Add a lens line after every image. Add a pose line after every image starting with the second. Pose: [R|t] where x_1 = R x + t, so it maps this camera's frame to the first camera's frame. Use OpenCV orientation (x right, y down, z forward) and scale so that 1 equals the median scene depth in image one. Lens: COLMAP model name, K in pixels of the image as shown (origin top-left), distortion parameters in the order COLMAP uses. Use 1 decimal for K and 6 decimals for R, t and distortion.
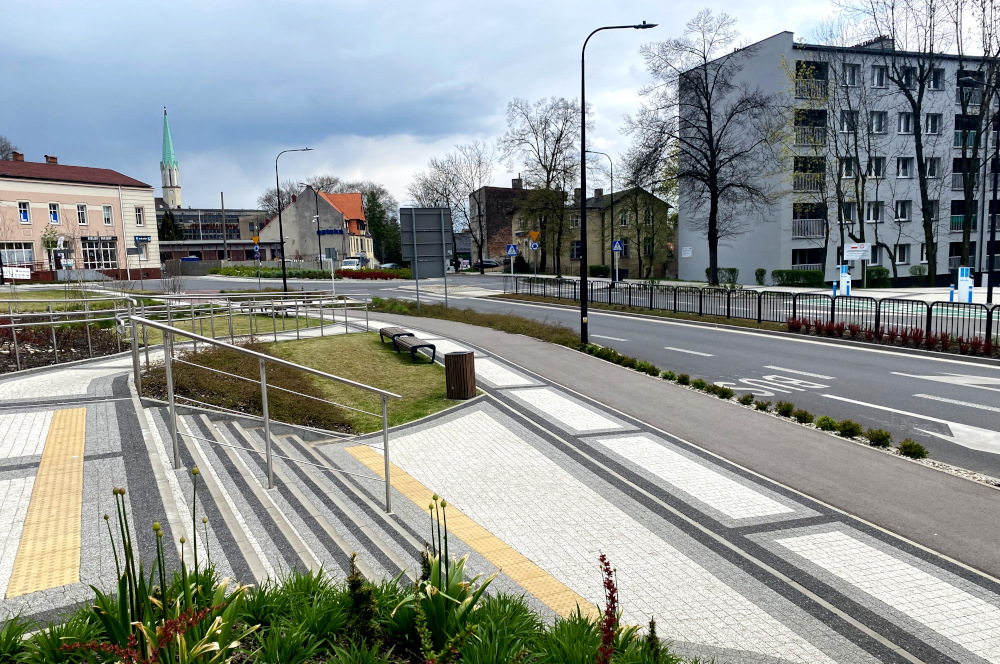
lens RADIAL K [[761.0, 0, 501.9], [0, 761.0, 338.5], [0, 0, 1]] dist [0.025199, -0.013531]
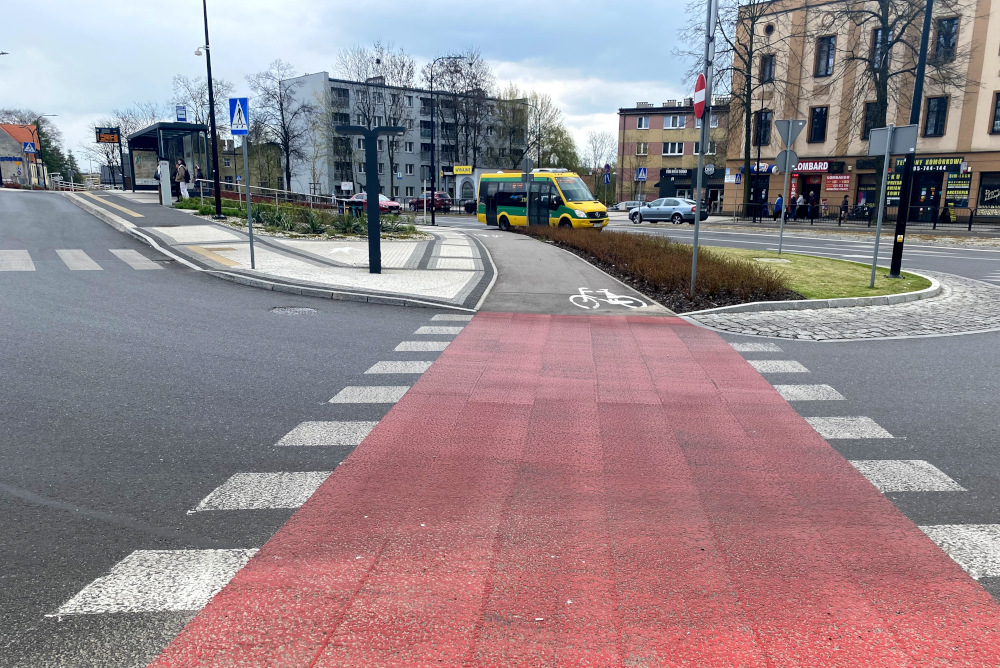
lens RADIAL K [[749.7, 0, 495.6], [0, 749.7, 342.5], [0, 0, 1]] dist [0.001762, -0.002757]
pose [[0.922987, -0.036211, 0.383124, 0.009188], [0.004780, 0.996565, 0.082674, 0.078186], [-0.384802, -0.074476, 0.919990, -0.583424]]
